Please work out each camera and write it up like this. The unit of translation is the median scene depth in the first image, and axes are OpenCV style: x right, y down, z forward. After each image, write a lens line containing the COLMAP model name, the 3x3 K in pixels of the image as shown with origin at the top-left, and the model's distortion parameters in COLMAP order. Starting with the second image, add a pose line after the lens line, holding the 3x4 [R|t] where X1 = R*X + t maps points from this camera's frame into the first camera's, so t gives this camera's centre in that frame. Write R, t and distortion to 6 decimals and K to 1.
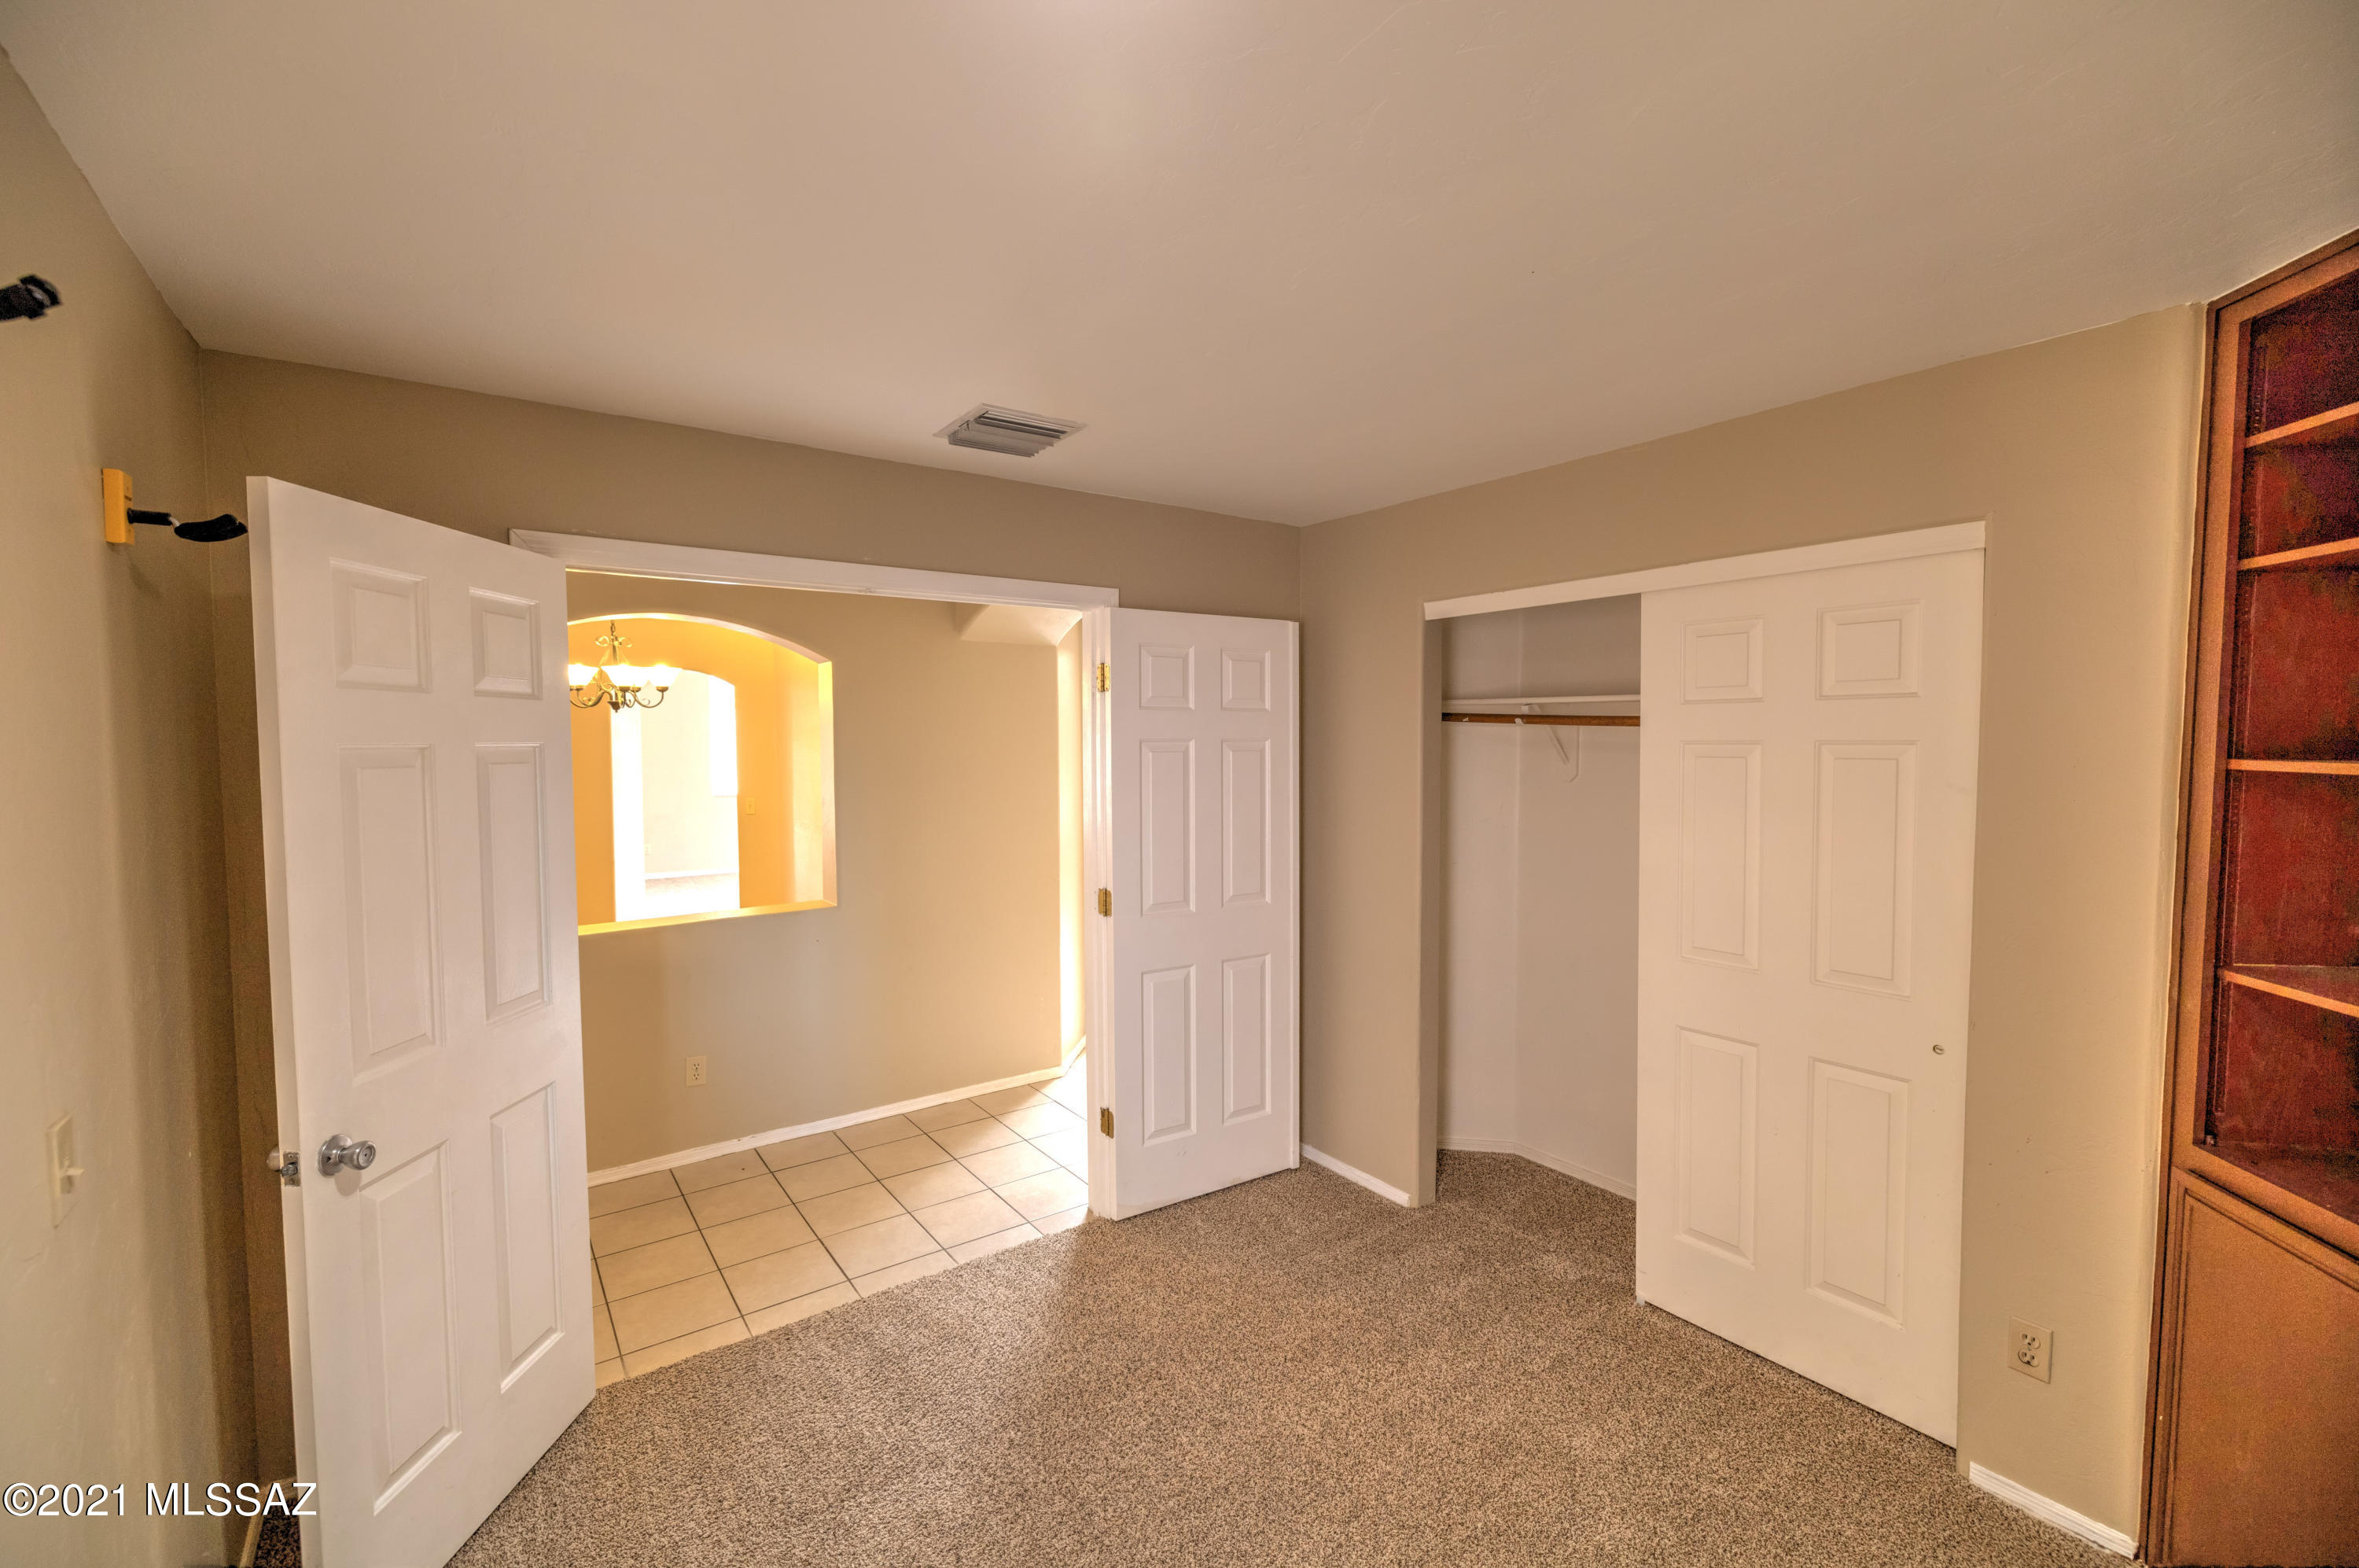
lens RADIAL K [[994.7, 0, 1182.0], [0, 994.7, 774.5], [0, 0, 1]] dist [0.001446, 0.000095]
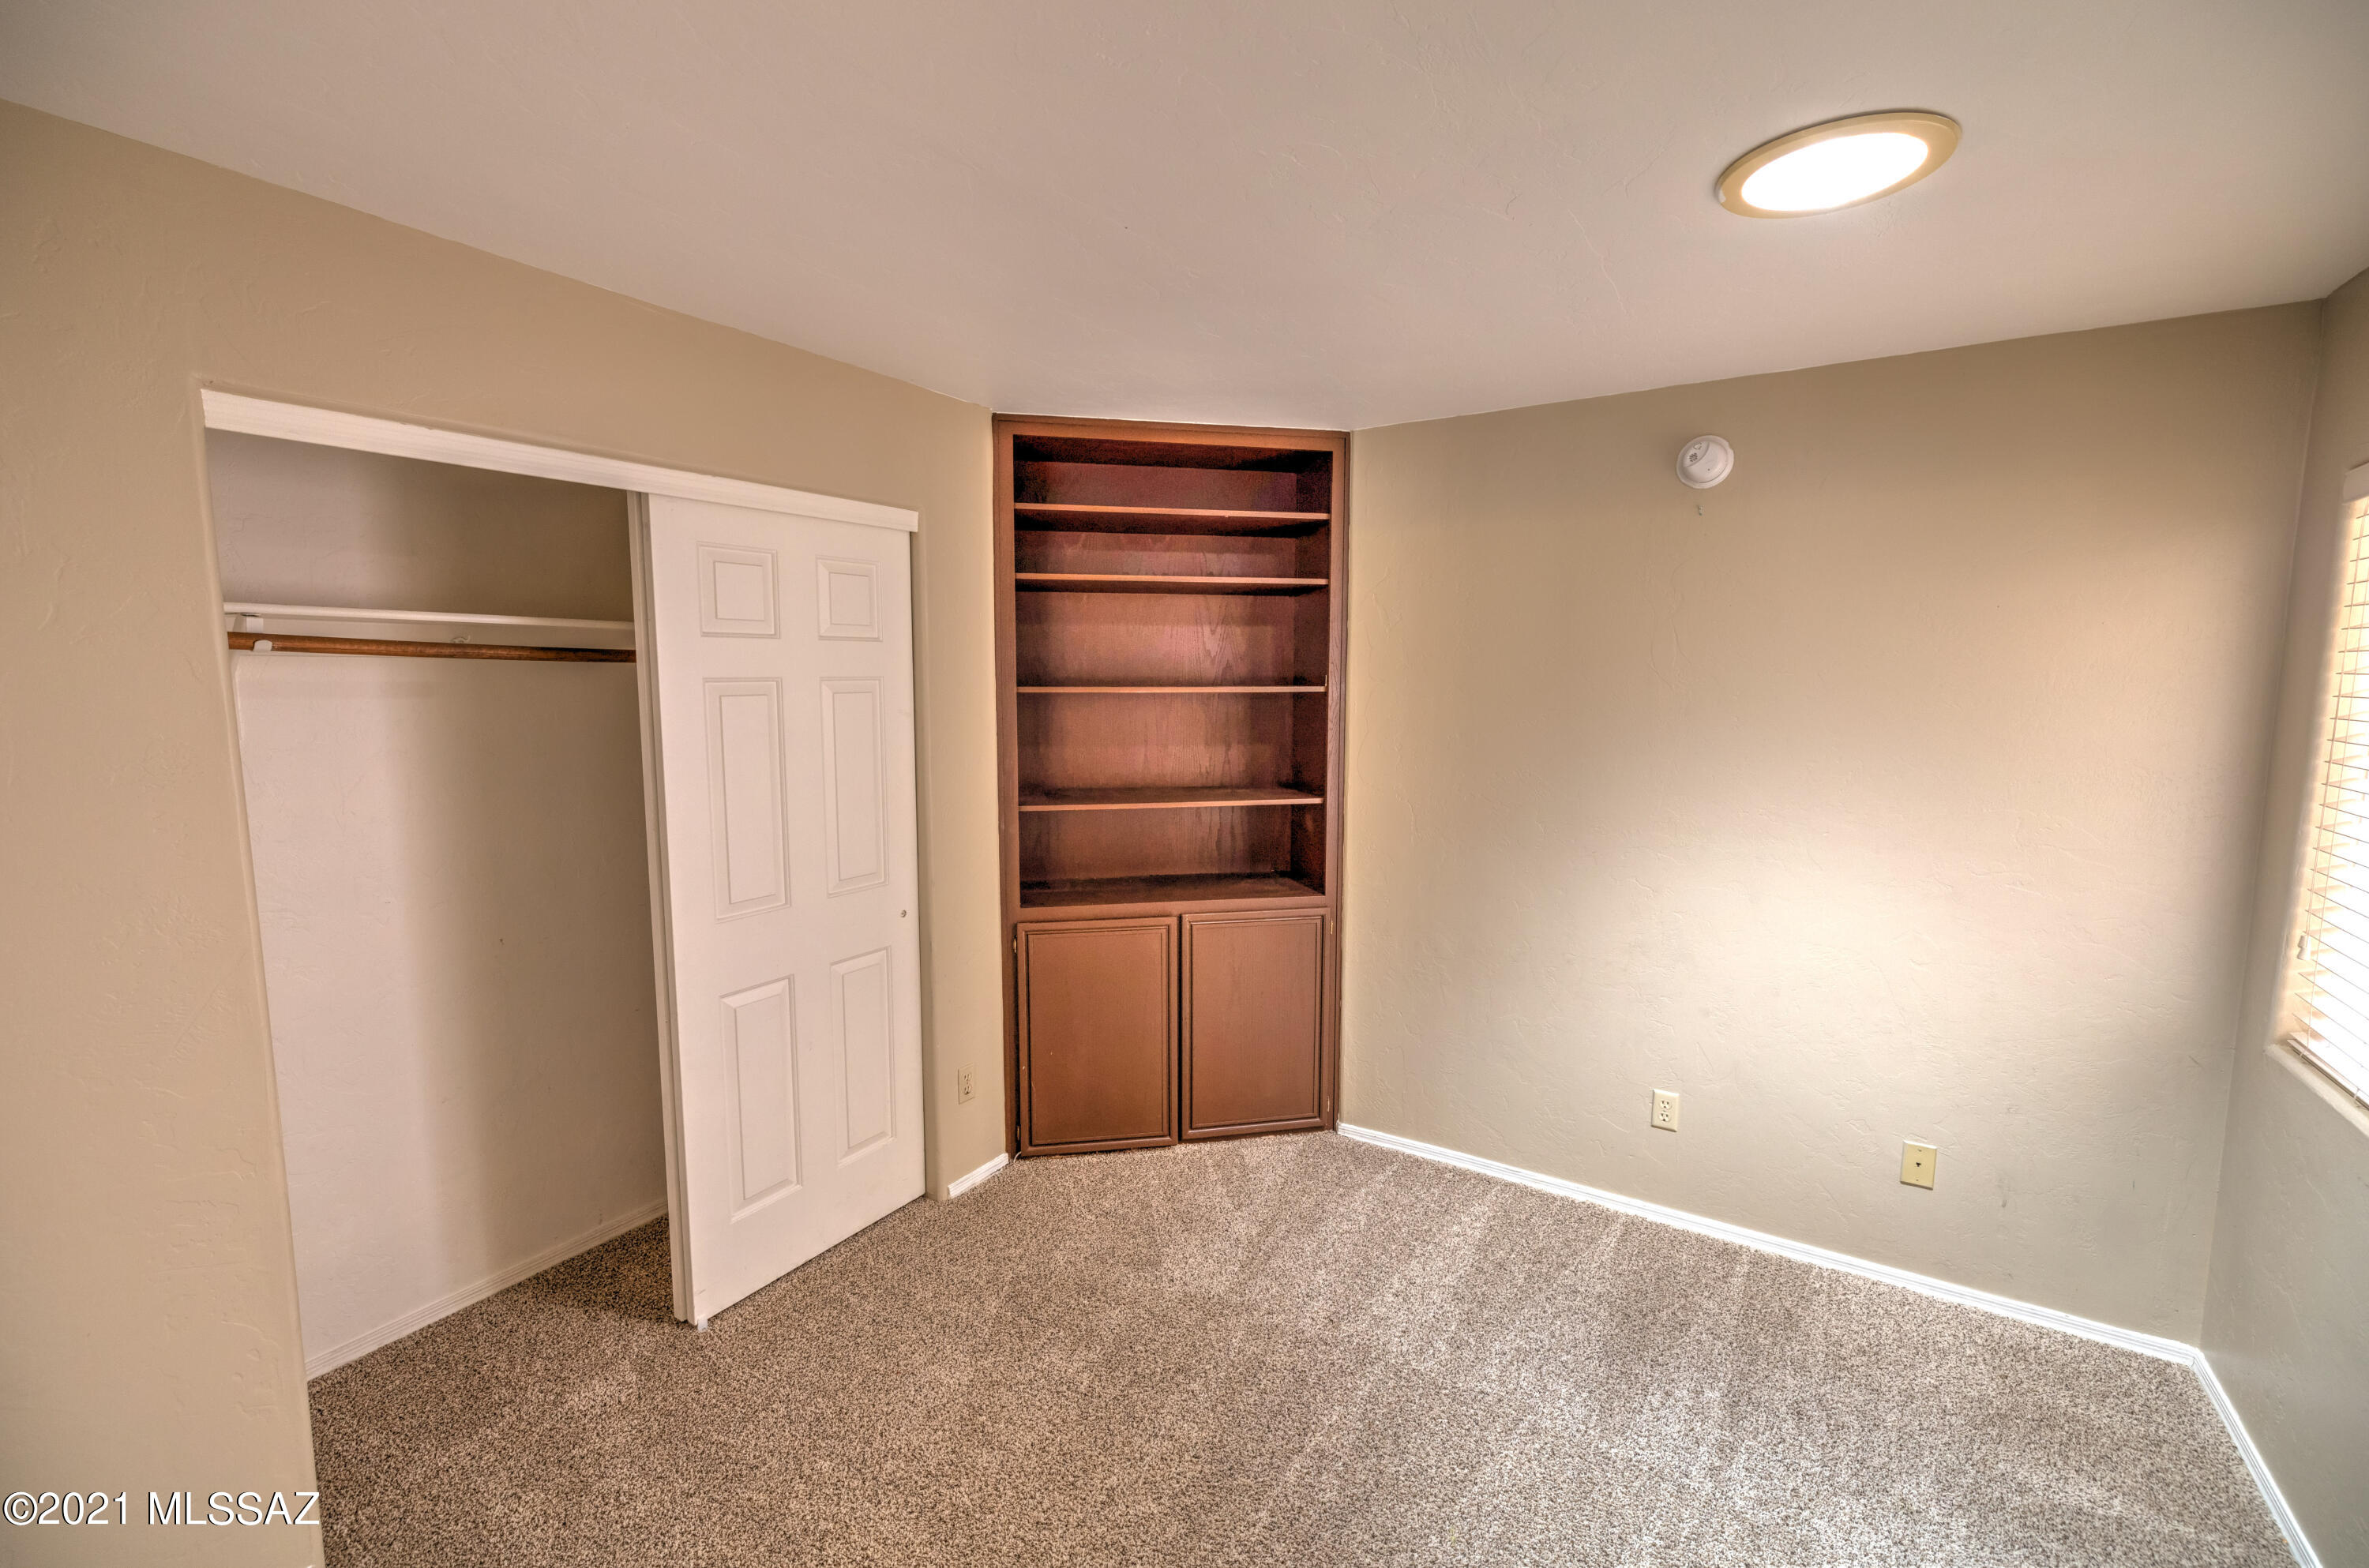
lens RADIAL K [[998.8, 0, 1187.0], [0, 998.8, 774.5], [0, 0, 1]] dist [0.001446, 0.000095]
pose [[-0.367818, -0.110165, 0.923349, -0.456788], [0.026517, 0.991311, 0.128836, -0.052195], [-0.929520, 0.071872, -0.361700, 0.895065]]
